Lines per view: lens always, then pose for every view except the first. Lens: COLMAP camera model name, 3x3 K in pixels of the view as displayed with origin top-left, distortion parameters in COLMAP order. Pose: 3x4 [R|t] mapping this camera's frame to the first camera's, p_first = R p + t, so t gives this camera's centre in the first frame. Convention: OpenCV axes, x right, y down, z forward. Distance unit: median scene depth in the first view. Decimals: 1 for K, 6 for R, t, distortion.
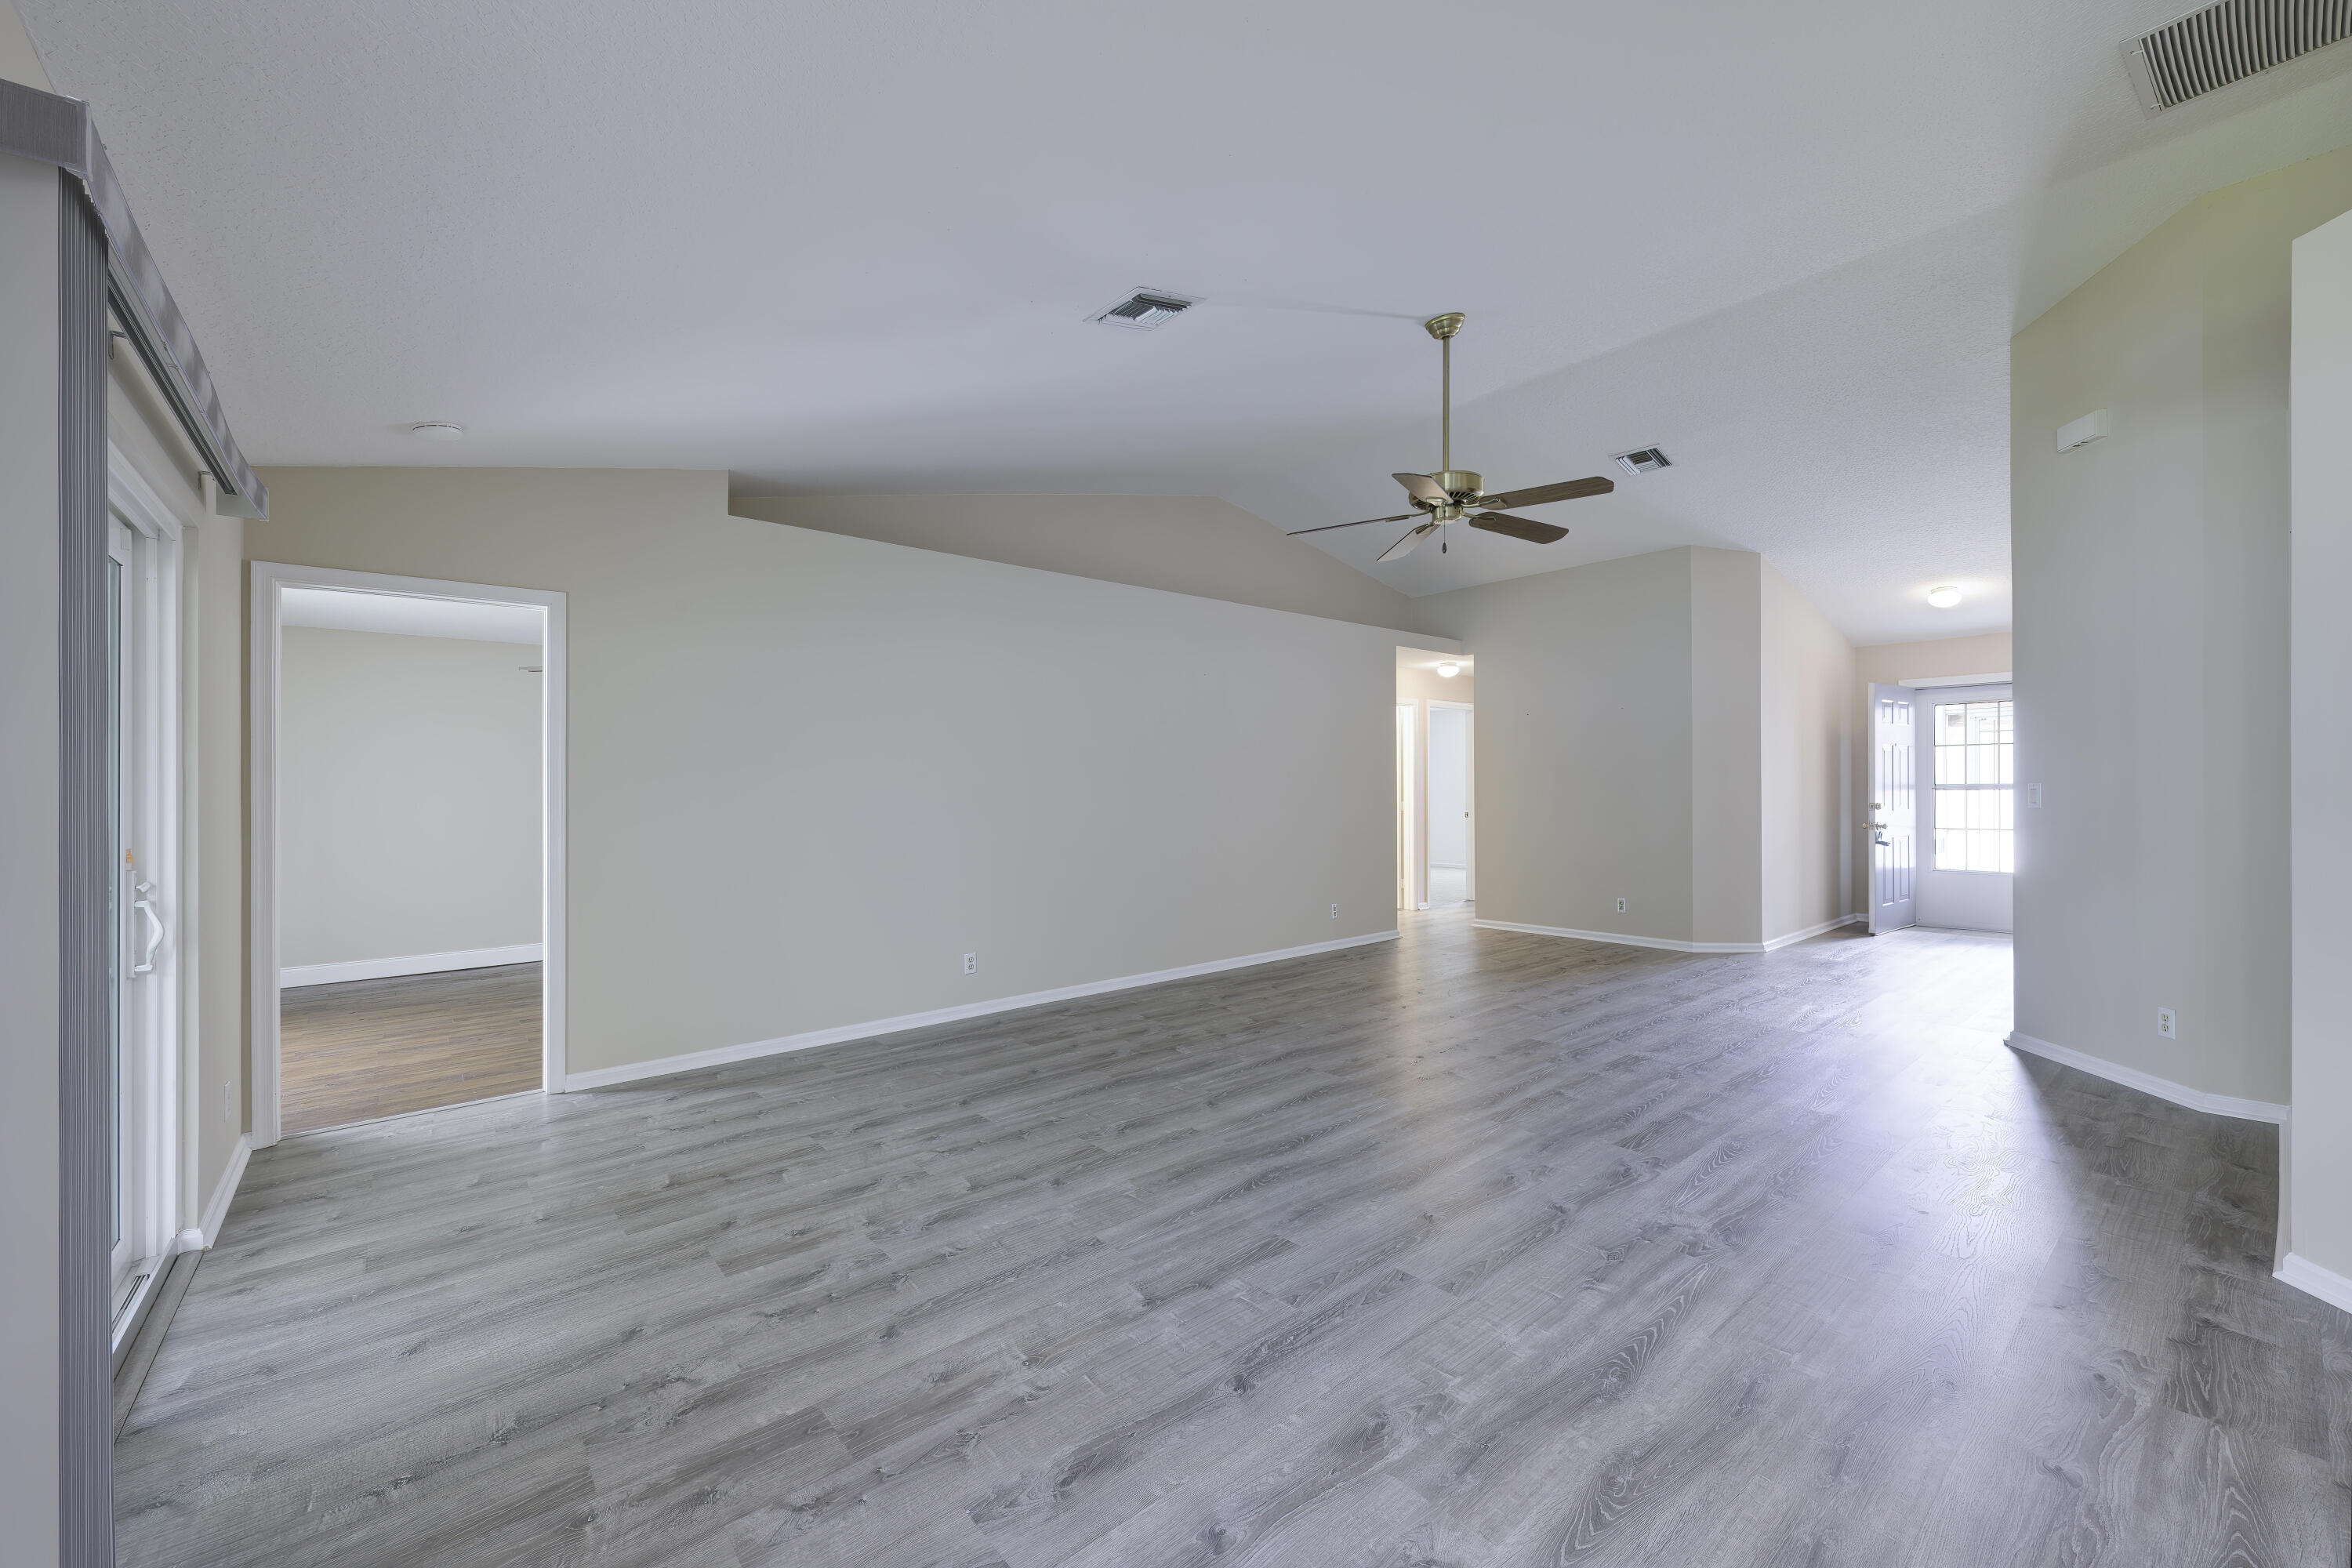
lens RADIAL K [[935.2, 0, 1189.8], [0, 935.2, 779.1], [0, 0, 1]] dist [-0.002000, -0.000045]
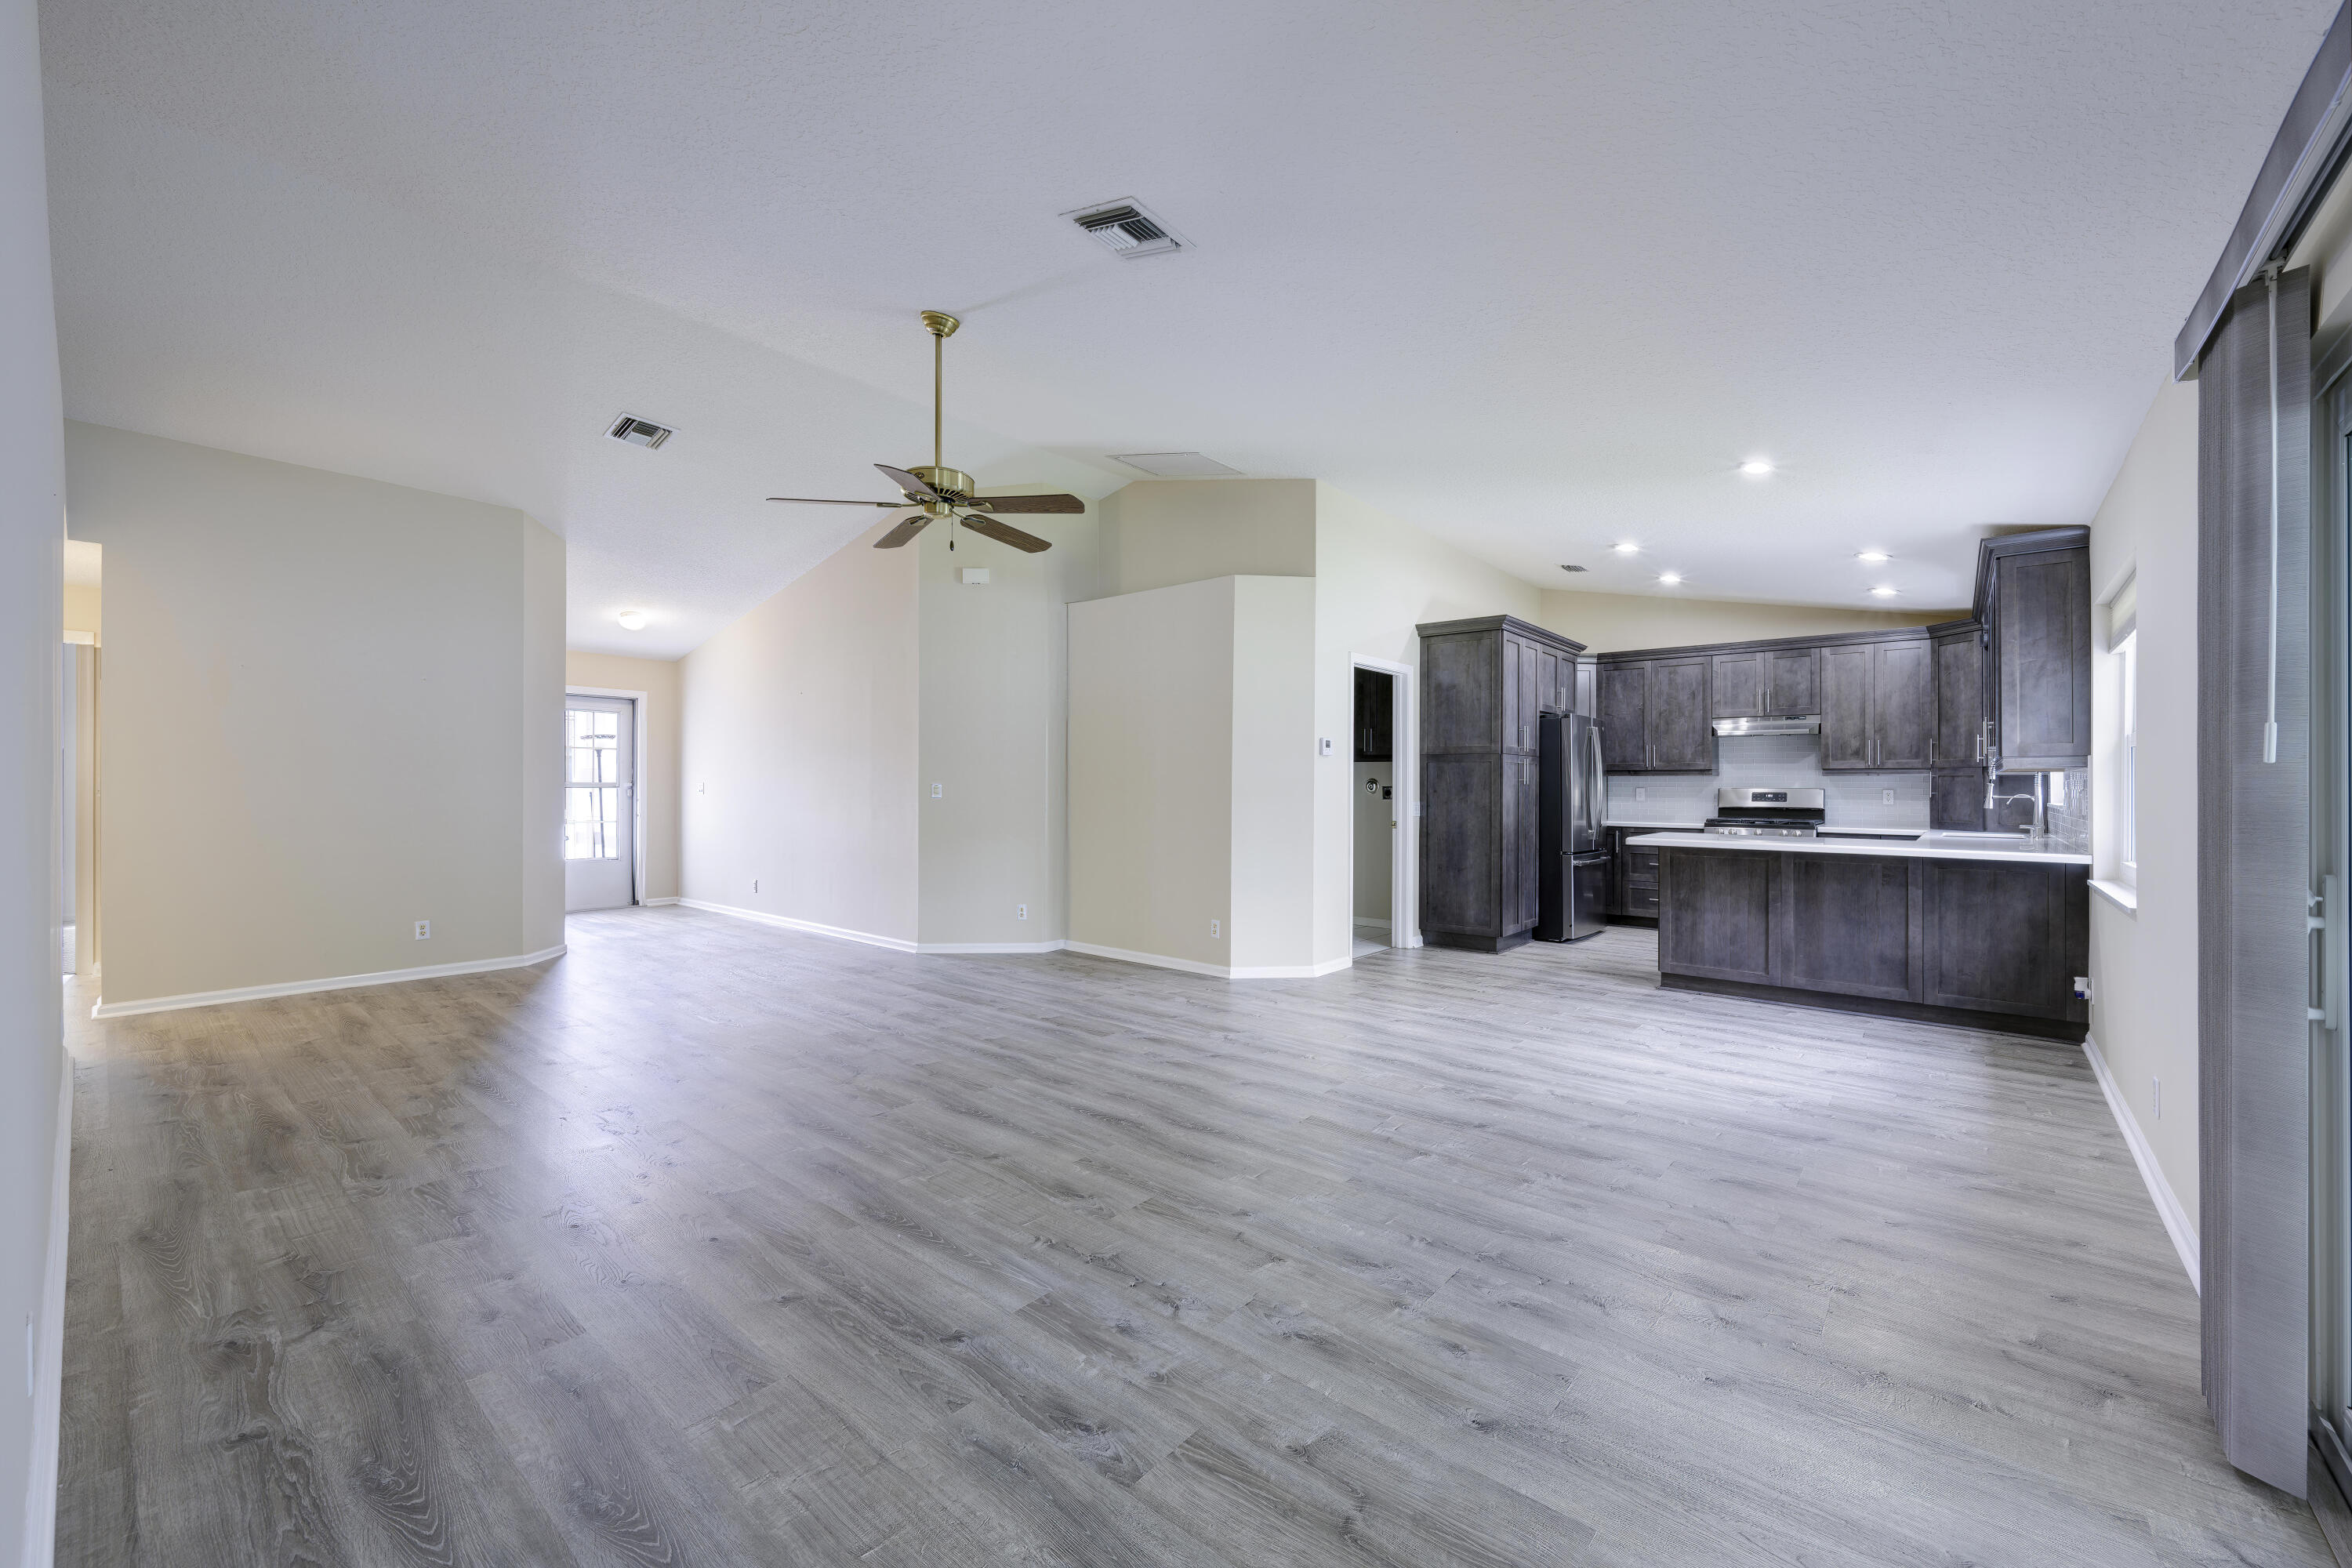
lens RADIAL K [[935.2, 0, 1176.4], [0, 935.2, 776.4], [0, 0, 1]] dist [-0.002000, -0.000045]
pose [[-0.174355, 0.020563, 0.984468, -1.003457], [-0.013420, 0.999639, -0.023256, 0.034689], [-0.984591, -0.017266, -0.174016, 1.204856]]
